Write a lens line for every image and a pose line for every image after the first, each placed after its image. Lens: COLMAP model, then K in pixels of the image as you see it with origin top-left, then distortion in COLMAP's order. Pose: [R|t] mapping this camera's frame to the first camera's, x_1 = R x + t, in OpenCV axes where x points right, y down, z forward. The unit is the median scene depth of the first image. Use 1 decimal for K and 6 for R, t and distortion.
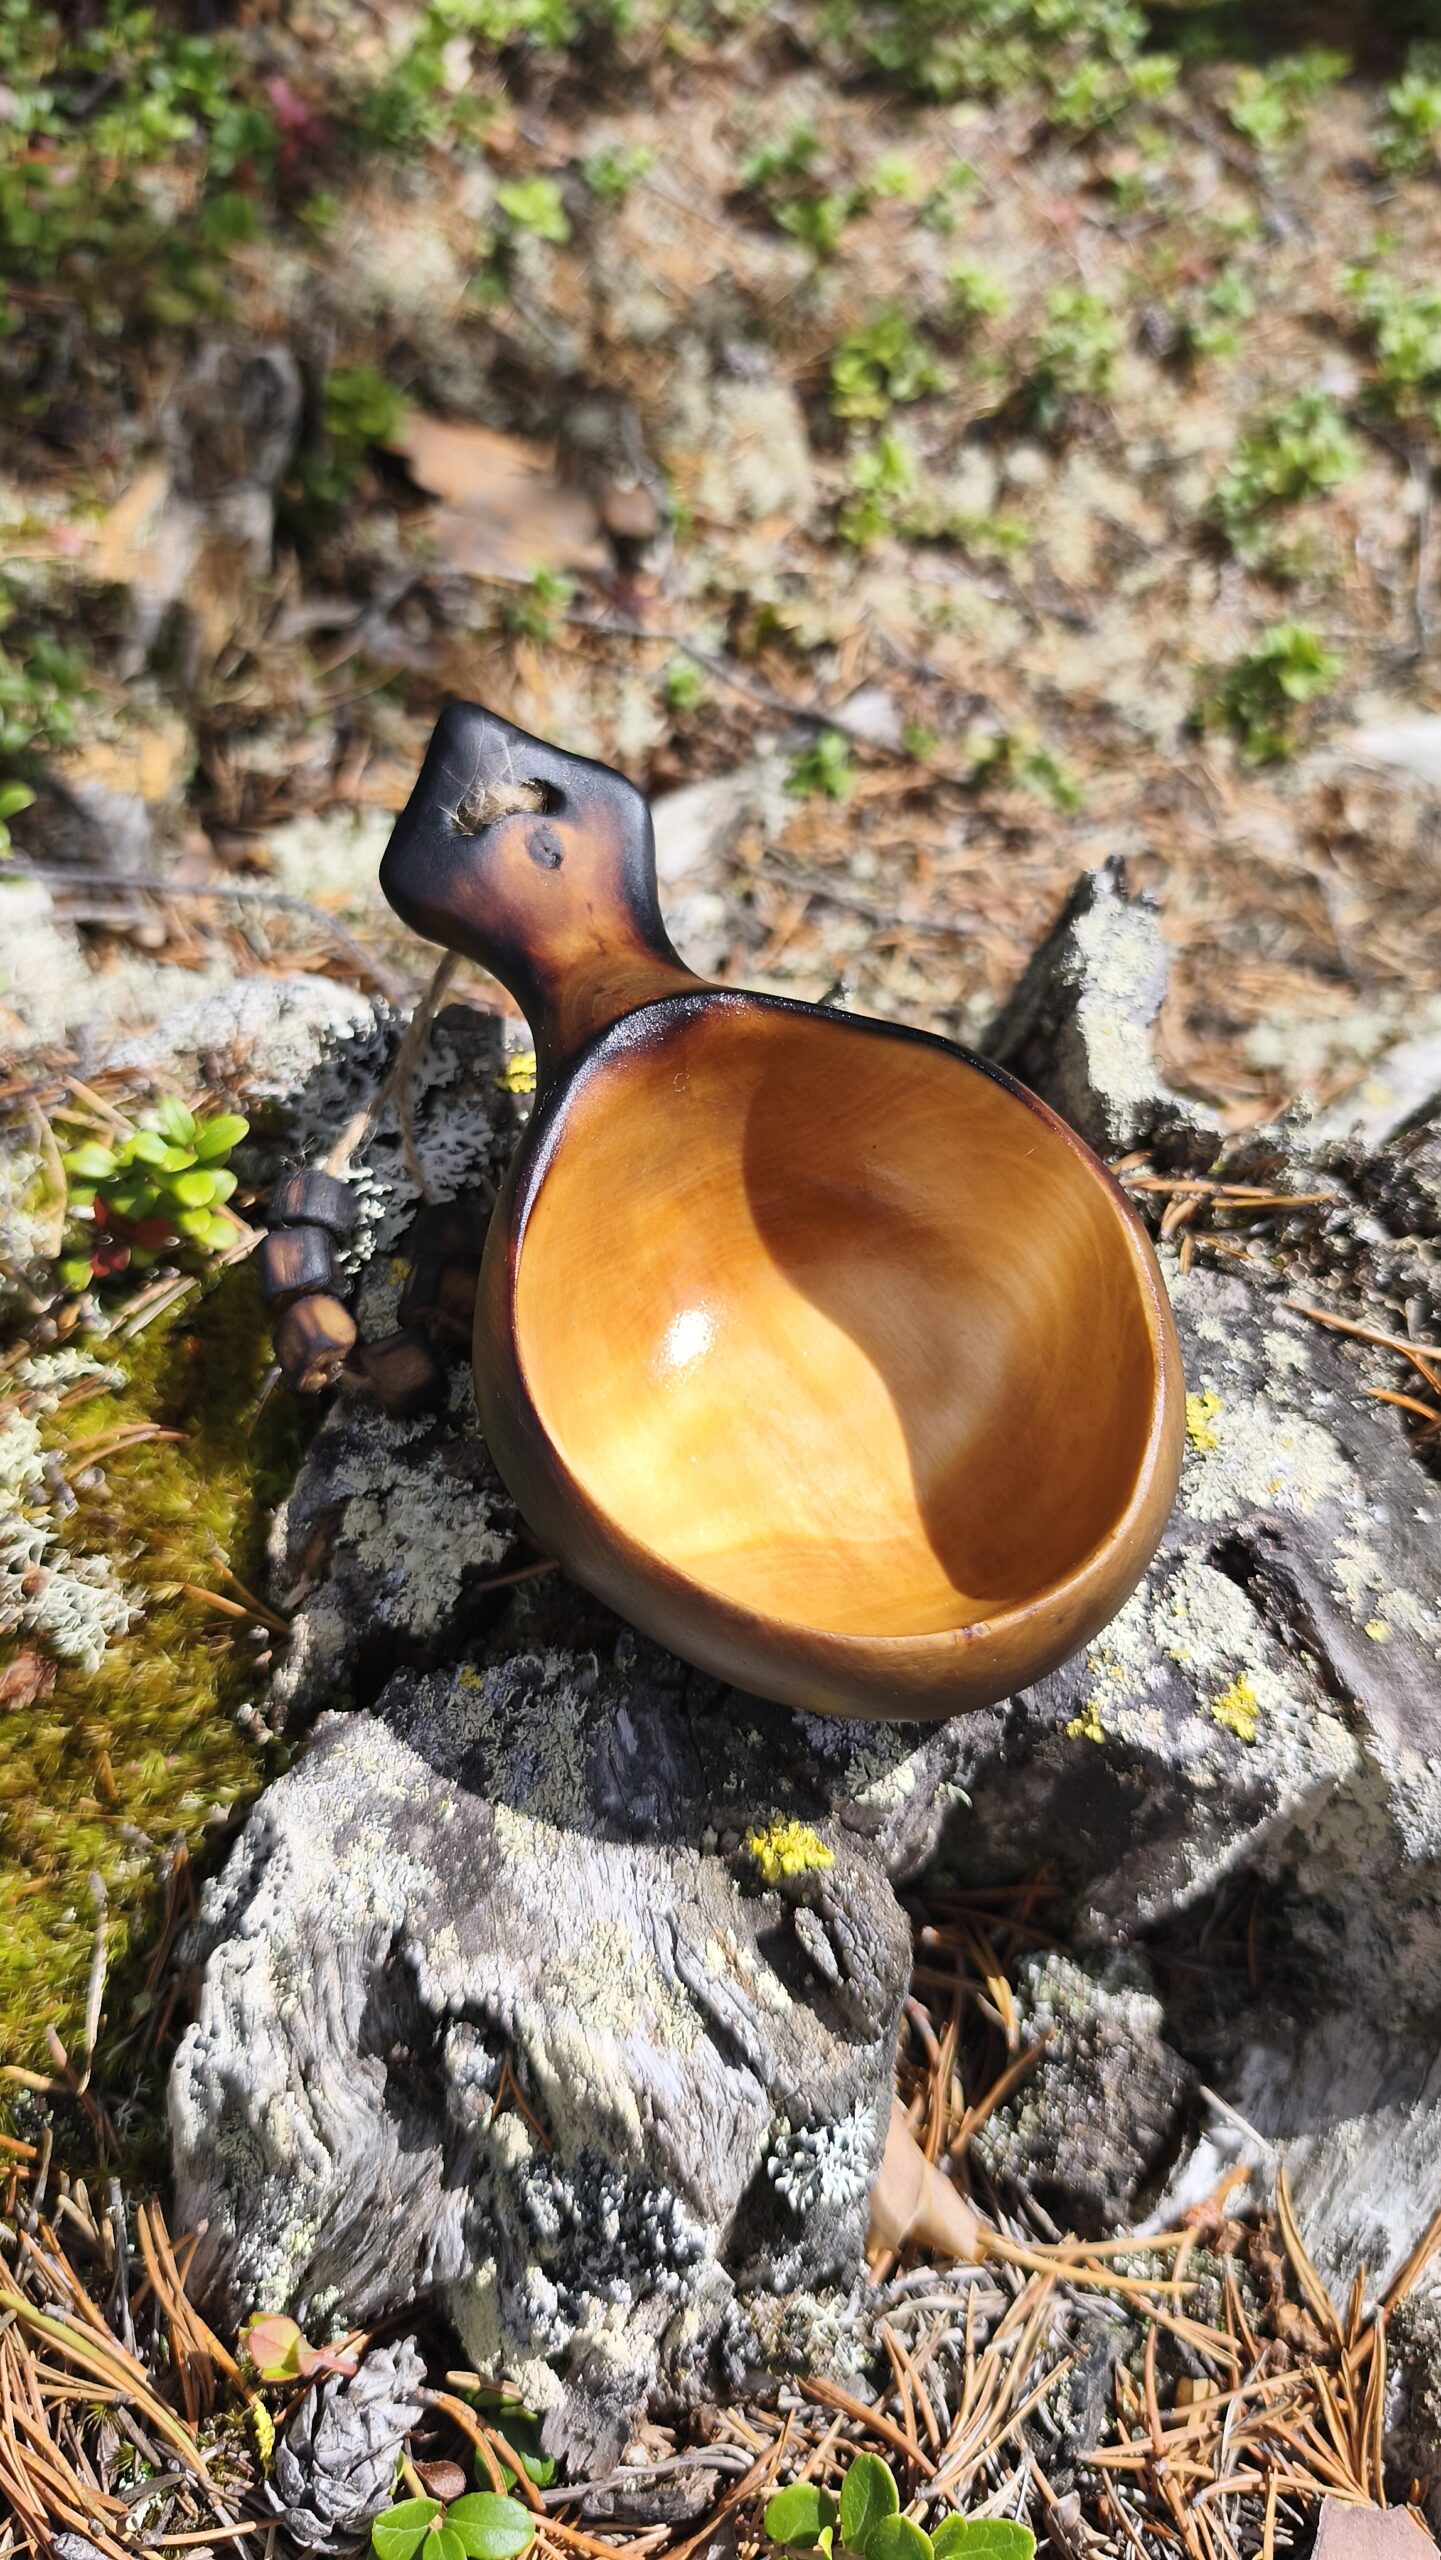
lens RADIAL K [[1903.4, 0, 727.6], [0, 1903.4, 1231.4], [0, 0, 1]] dist [0.037696, -0.221418]
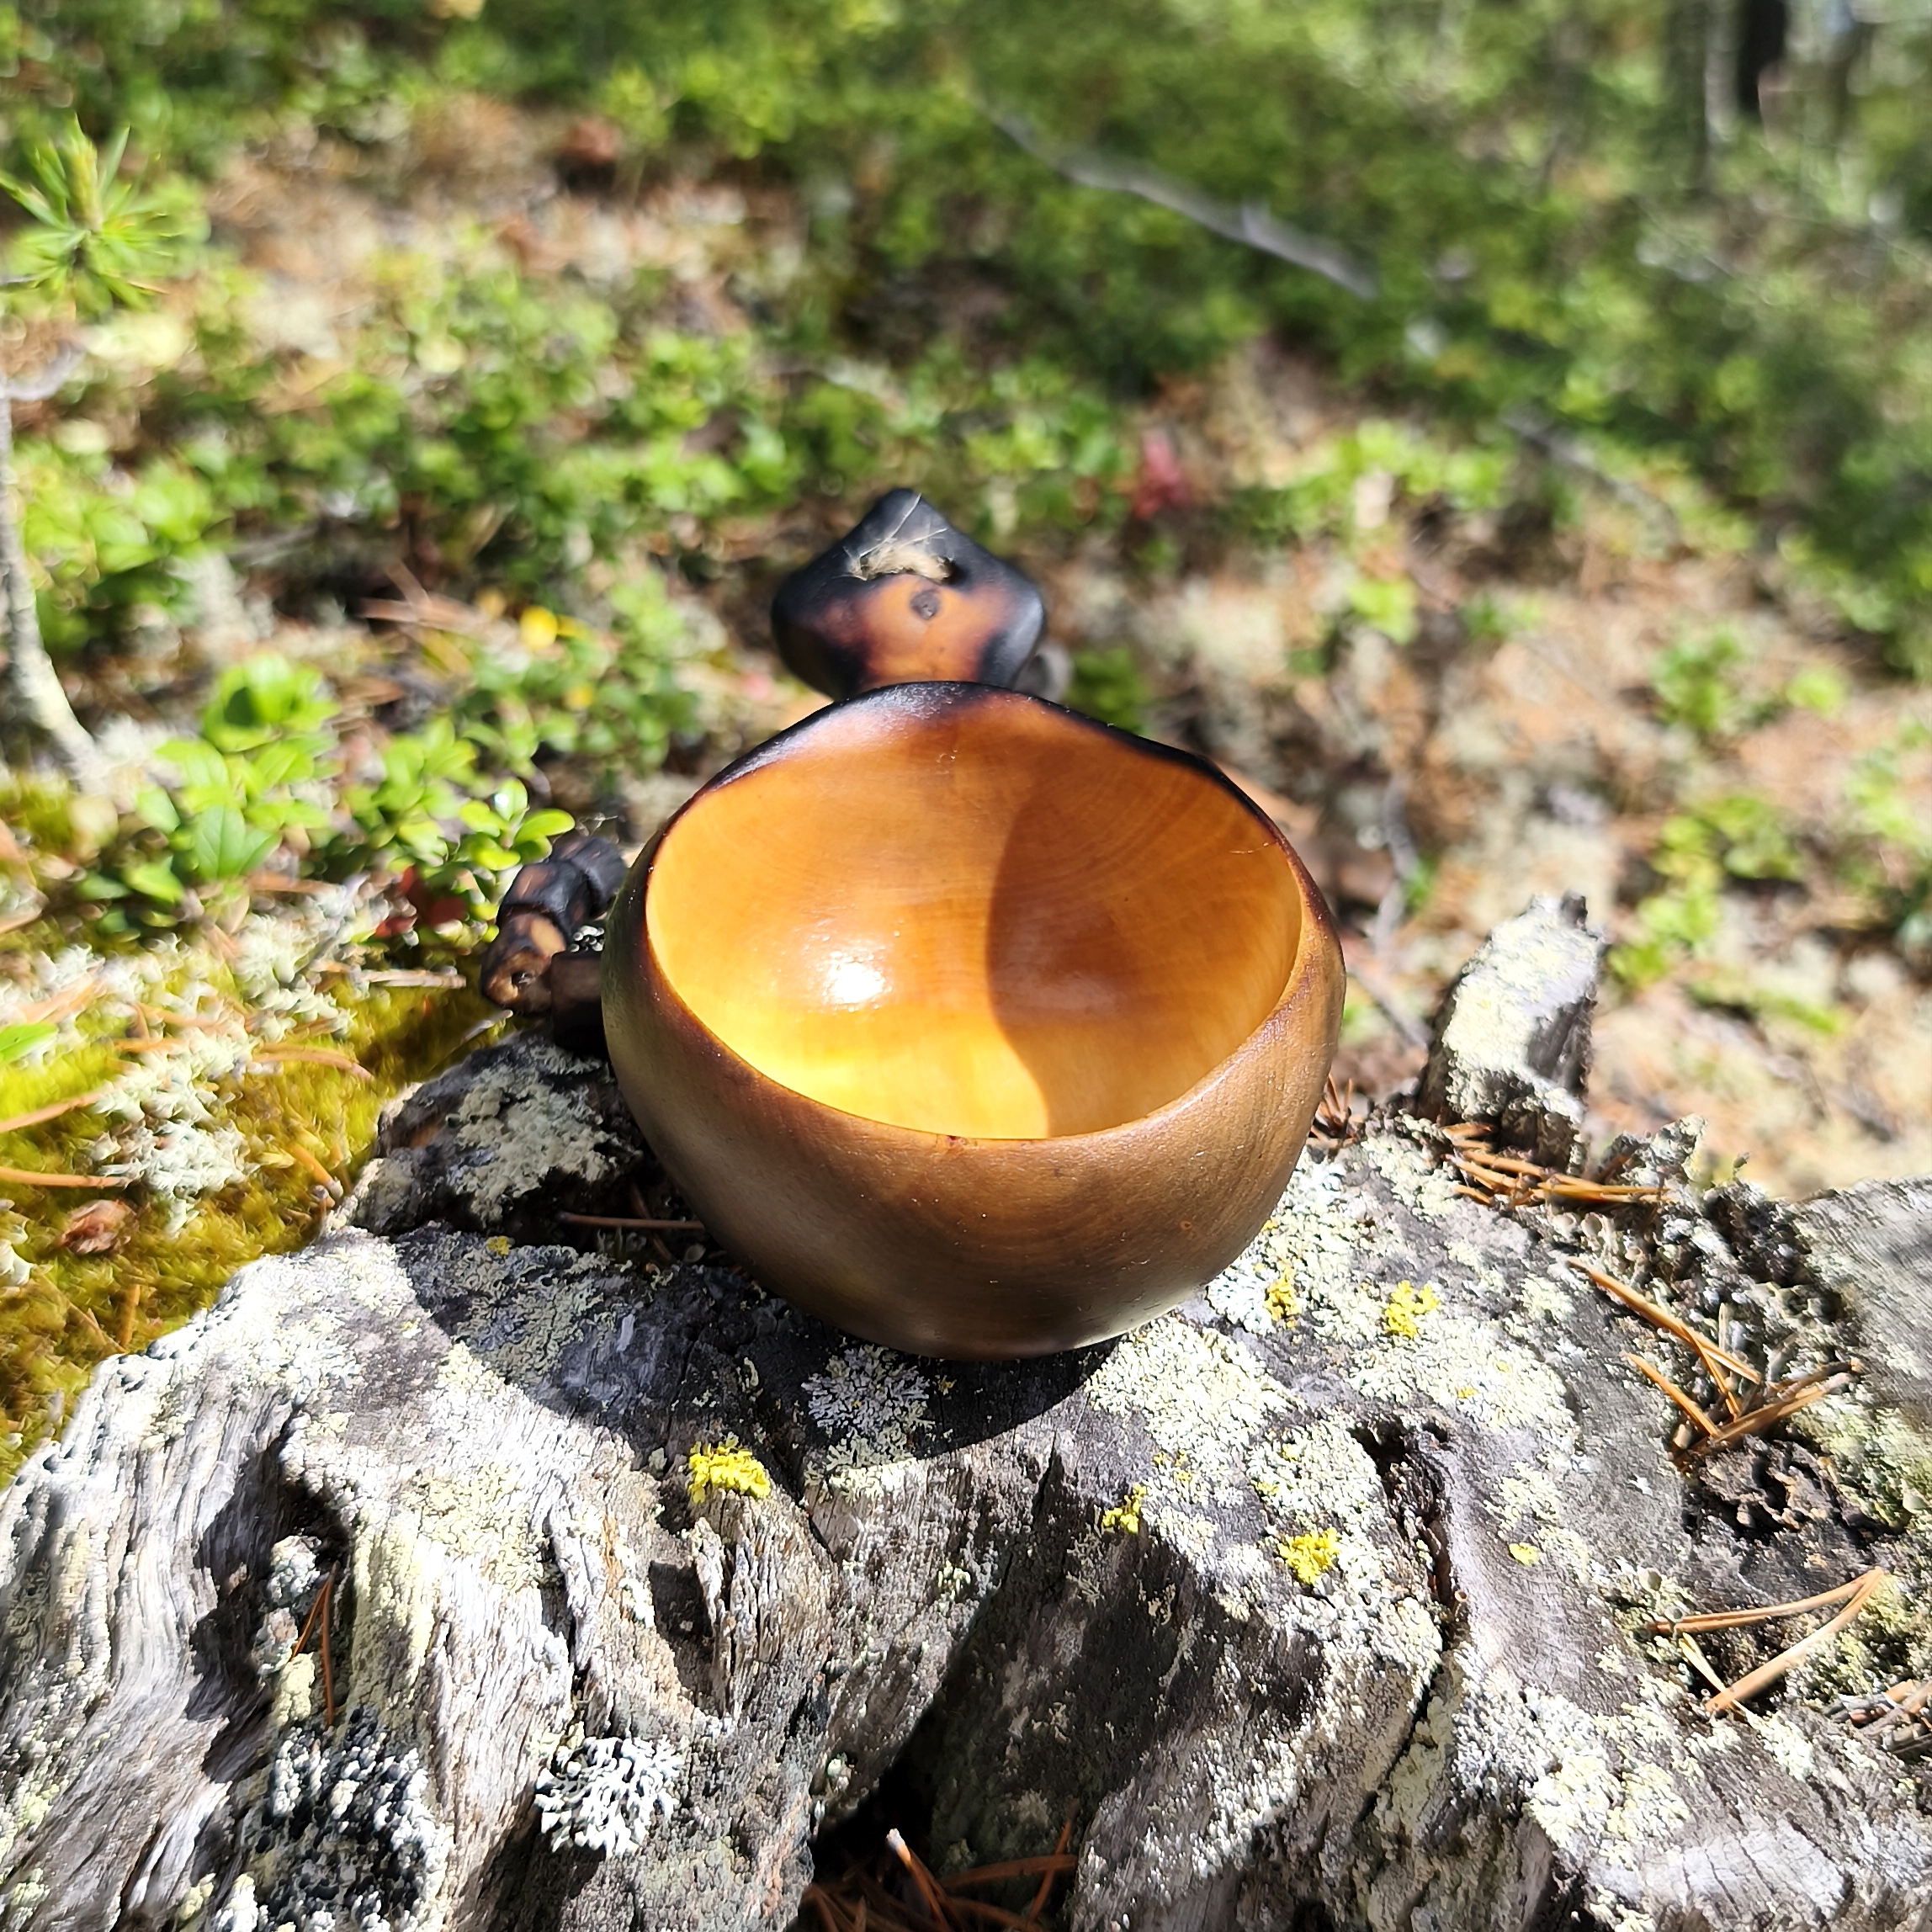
lens RADIAL K [[2502.0, 0, 938.7], [0, 2502.0, 964.9], [0, 0, 1]] dist [0.112898, -0.455848]
pose [[0.918839, 0.238227, -0.314615, 0.390901], [-0.353485, 0.851284, -0.387766, 0.496120], [0.175450, 0.467507, 0.866403, -0.063843]]
